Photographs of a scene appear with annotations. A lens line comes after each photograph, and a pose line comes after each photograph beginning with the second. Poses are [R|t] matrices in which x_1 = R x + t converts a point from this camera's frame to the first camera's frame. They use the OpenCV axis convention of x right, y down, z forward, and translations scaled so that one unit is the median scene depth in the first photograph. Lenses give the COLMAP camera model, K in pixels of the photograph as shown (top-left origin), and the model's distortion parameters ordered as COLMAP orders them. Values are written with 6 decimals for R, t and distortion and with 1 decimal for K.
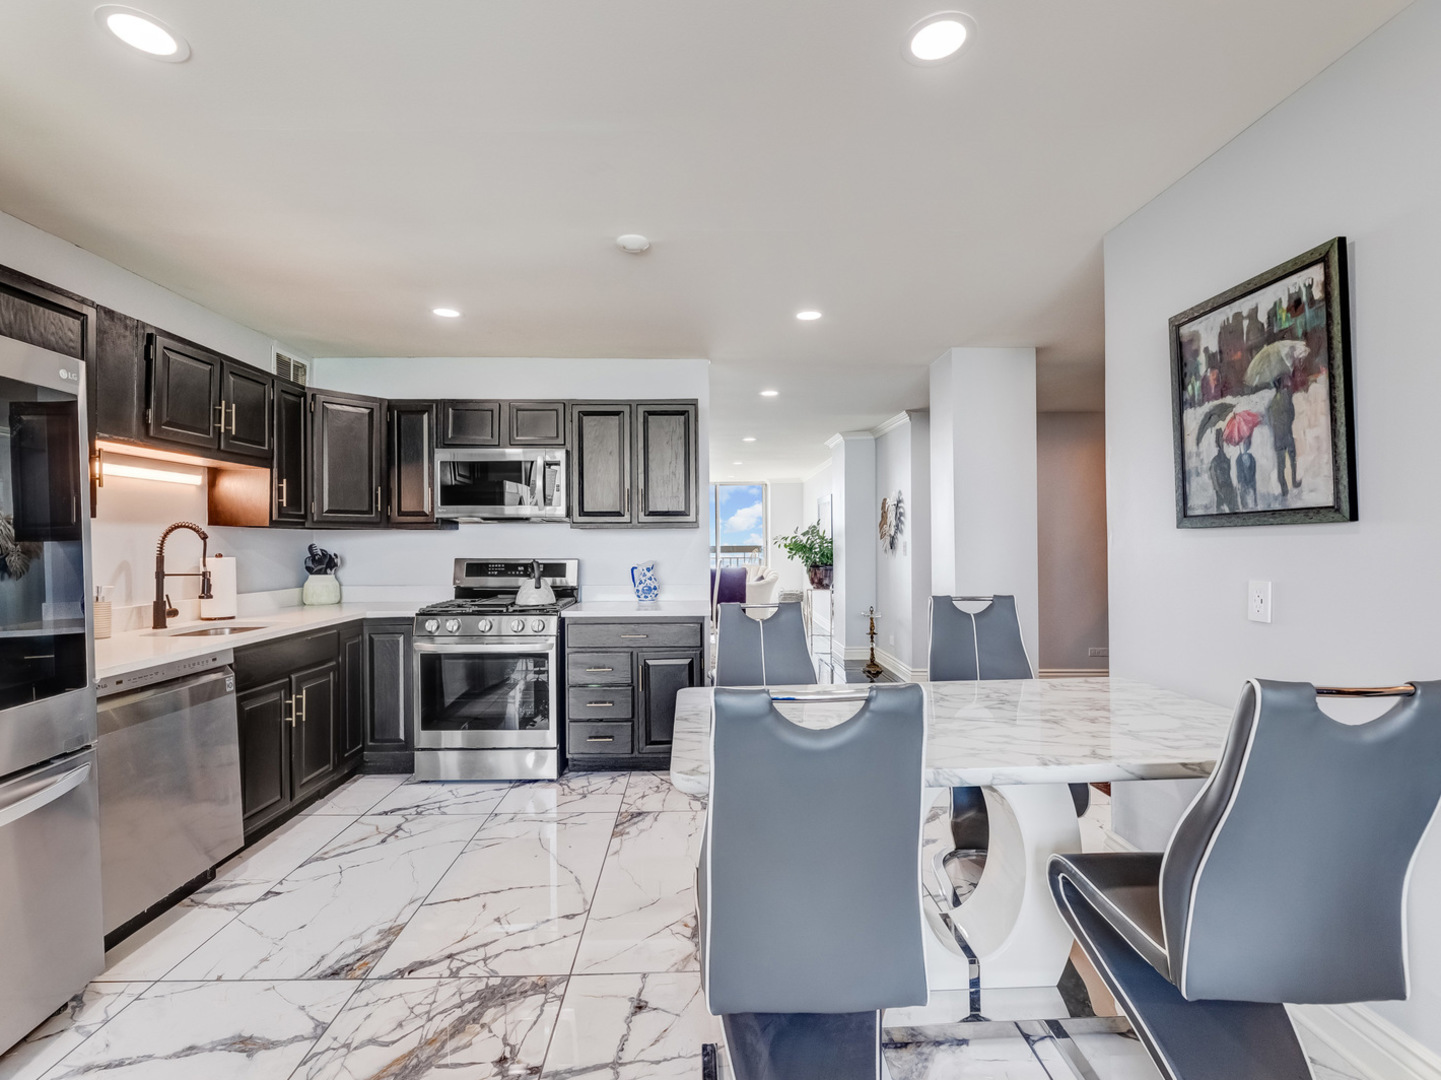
lens RADIAL K [[681.4, 0, 720.5], [0, 681.4, 540.0], [0, 0, 1]] dist [0.002008, 0.000584]
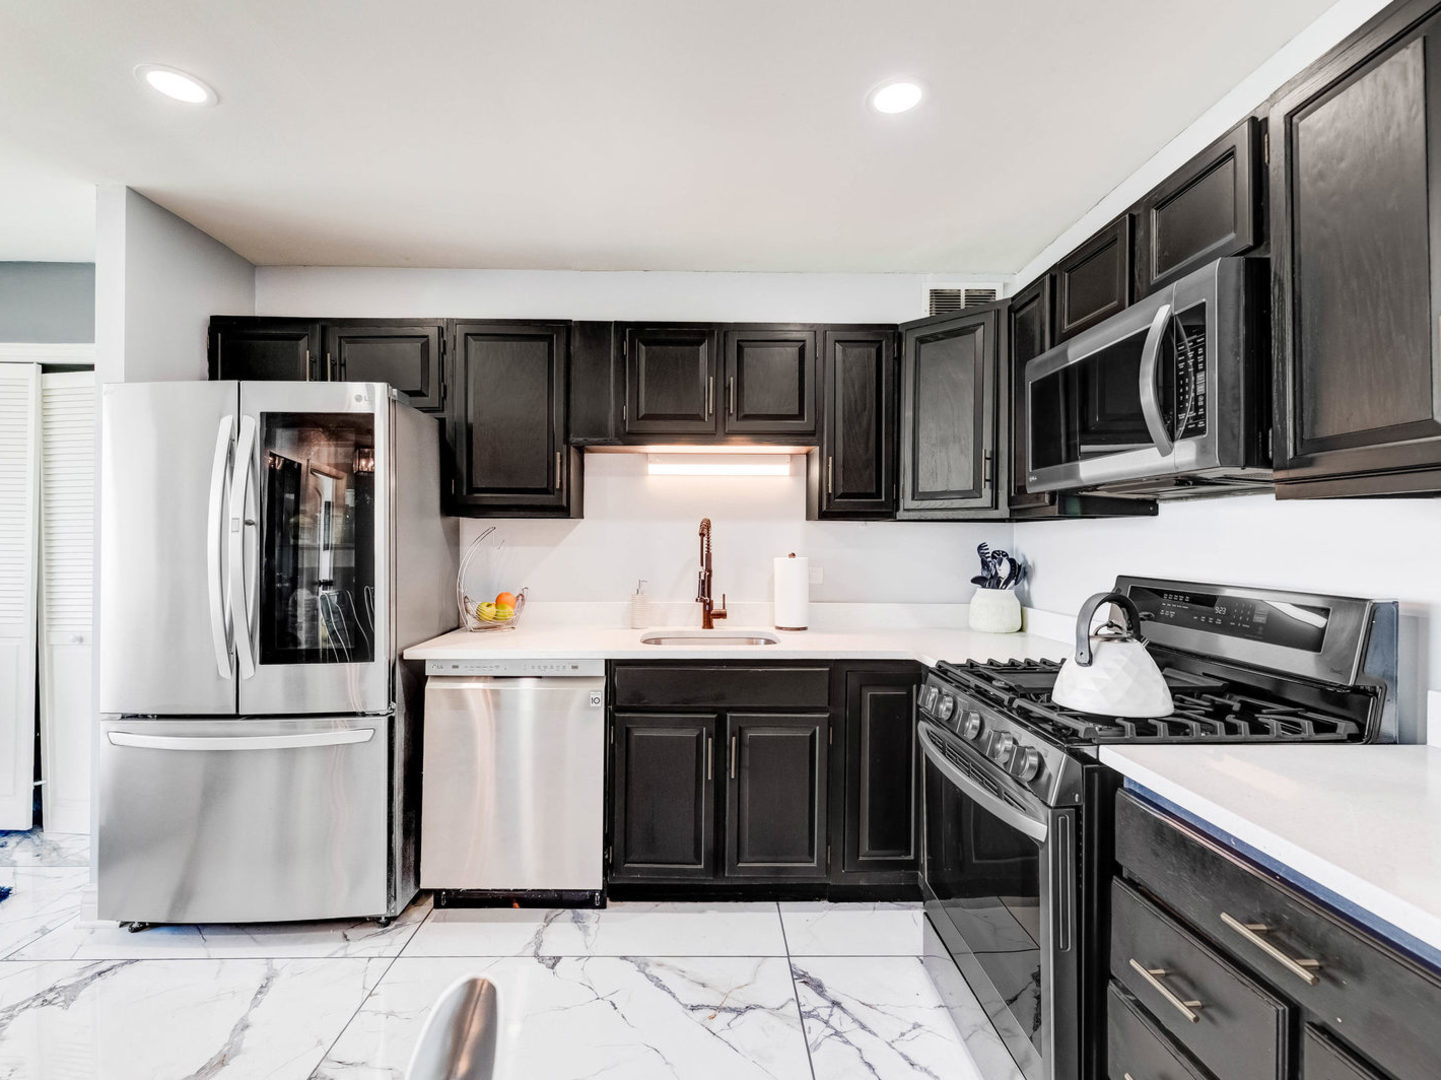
lens RADIAL K [[681.4, 0, 720.5], [0, 681.4, 540.0], [0, 0, 1]] dist [0.002008, 0.000584]
pose [[-0.019917, 0.003966, -0.999794, 0.128139], [-0.000631, 0.999992, 0.003980, 0.000320], [0.999801, 0.000710, -0.019914, 0.928504]]
